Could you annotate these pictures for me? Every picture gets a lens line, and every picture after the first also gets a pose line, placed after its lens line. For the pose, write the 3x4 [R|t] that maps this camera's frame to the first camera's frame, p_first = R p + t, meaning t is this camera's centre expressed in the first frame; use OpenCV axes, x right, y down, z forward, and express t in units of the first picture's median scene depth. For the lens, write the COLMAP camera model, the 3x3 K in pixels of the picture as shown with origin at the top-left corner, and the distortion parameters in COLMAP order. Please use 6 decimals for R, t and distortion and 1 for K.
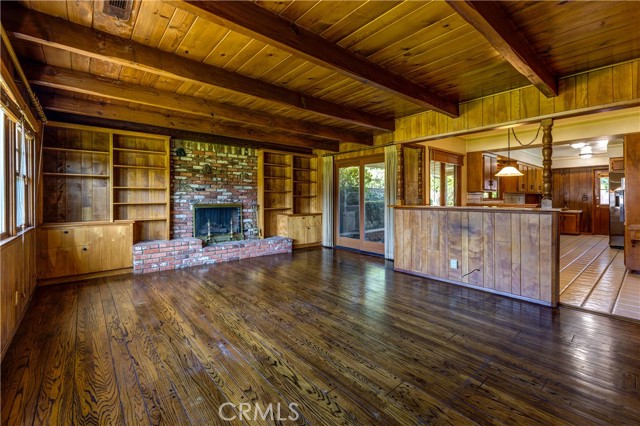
lens RADIAL K [[276.3, 0, 329.0], [0, 276.3, 195.3], [0, 0, 1]] dist [0.010603, -0.001406]
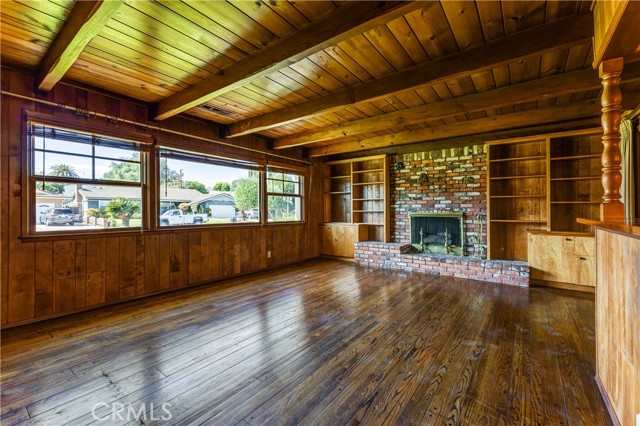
lens RADIAL K [[276.3, 0, 322.3], [0, 276.3, 209.4], [0, 0, 1]] dist [0.010603, -0.001406]
pose [[0.218591, -0.001613, -0.975815, 0.459235], [0.009799, 0.999952, 0.000542, 0.015444], [0.975767, -0.009681, 0.218597, 0.435149]]
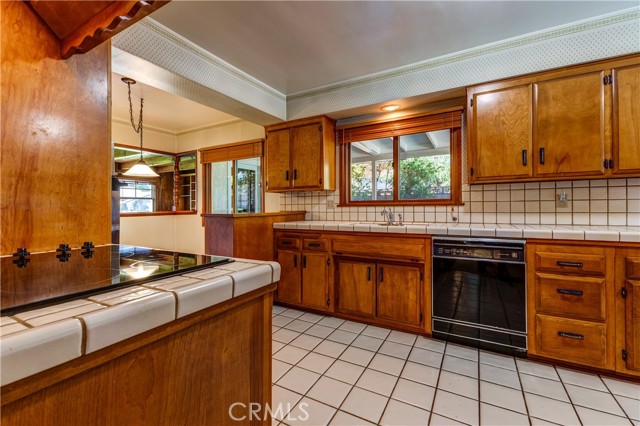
lens RADIAL K [[276.3, 0, 333.1], [0, 276.3, 199.7], [0, 0, 1]] dist [0.010603, -0.001406]
pose [[0.365011, -0.021312, -0.930759, 1.368172], [0.022755, 0.999644, -0.013966, 0.018057], [0.930725, -0.016081, 0.365366, 1.020419]]
